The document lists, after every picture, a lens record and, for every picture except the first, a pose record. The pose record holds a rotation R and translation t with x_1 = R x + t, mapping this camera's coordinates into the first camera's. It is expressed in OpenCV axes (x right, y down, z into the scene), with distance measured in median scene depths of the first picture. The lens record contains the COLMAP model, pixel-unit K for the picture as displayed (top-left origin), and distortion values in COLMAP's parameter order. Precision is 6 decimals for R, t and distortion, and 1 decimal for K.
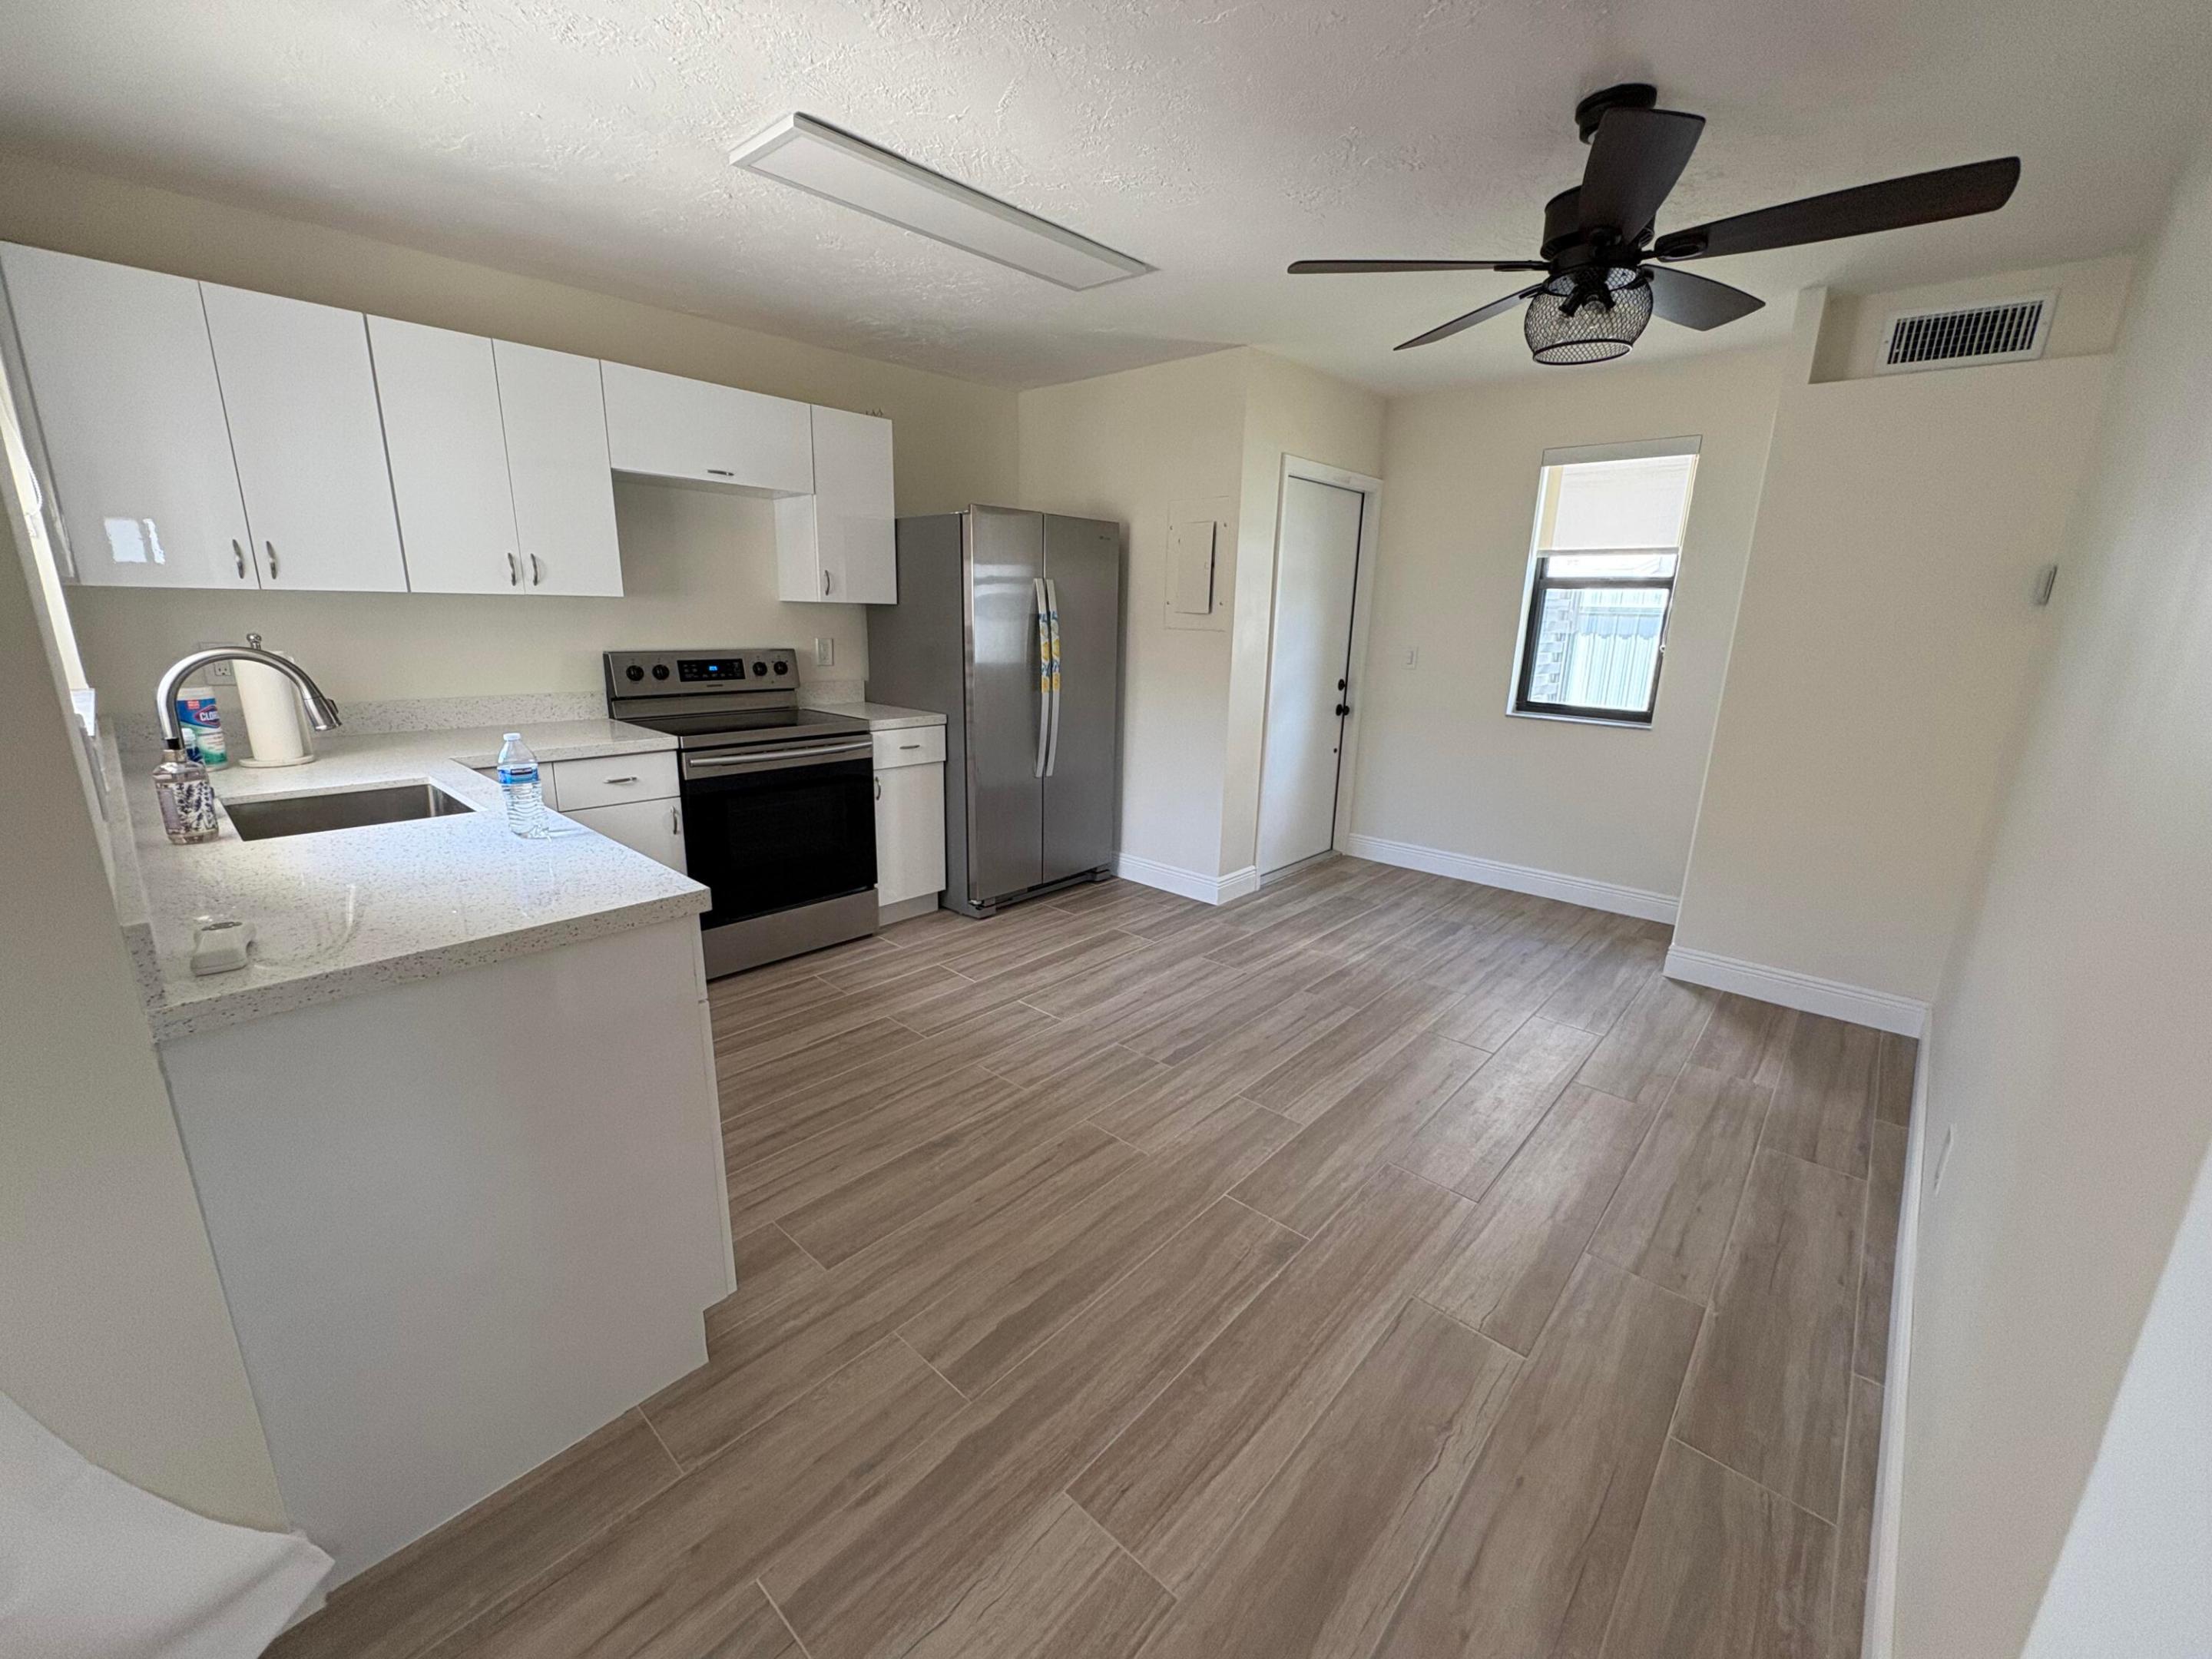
lens RADIAL K [[882.1, 0, 1097.0], [0, 882.1, 829.6], [0, 0, 1]] dist [-0.000983, 0.000240]
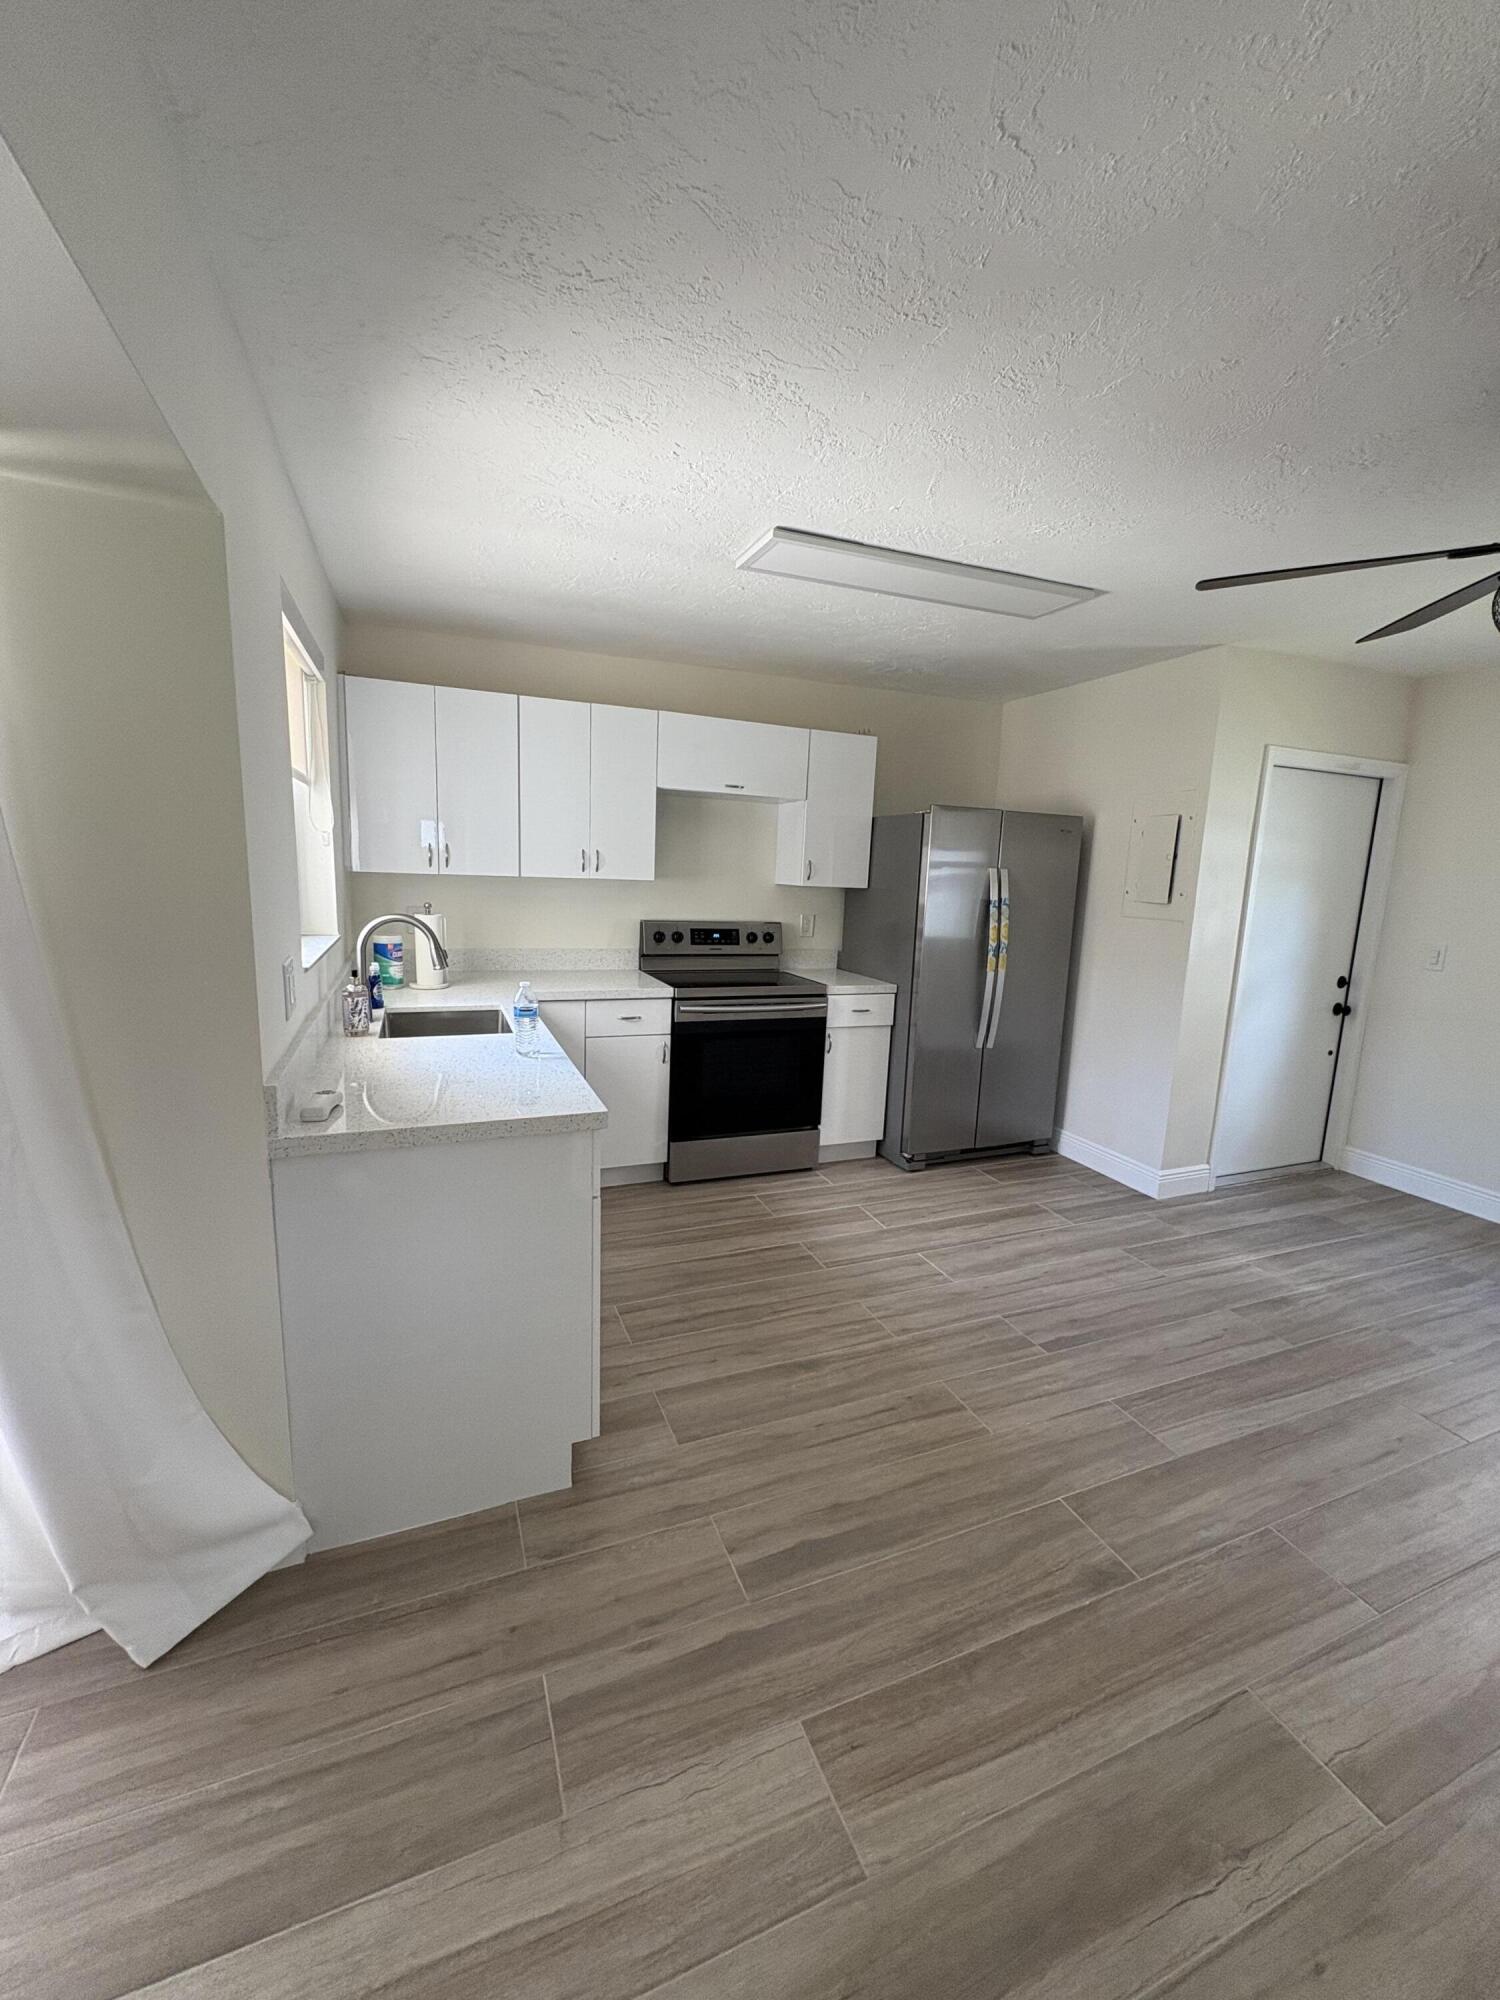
lens RADIAL K [[797.5, 0, 749.7], [0, 797.5, 998.3], [0, 0, 1]] dist [-0.000983, 0.000240]
pose [[0.900666, 0.079708, -0.427138, 0.148025], [-0.122064, 0.989859, -0.072667, -0.023676], [0.417014, 0.117587, 0.901262, -0.000436]]
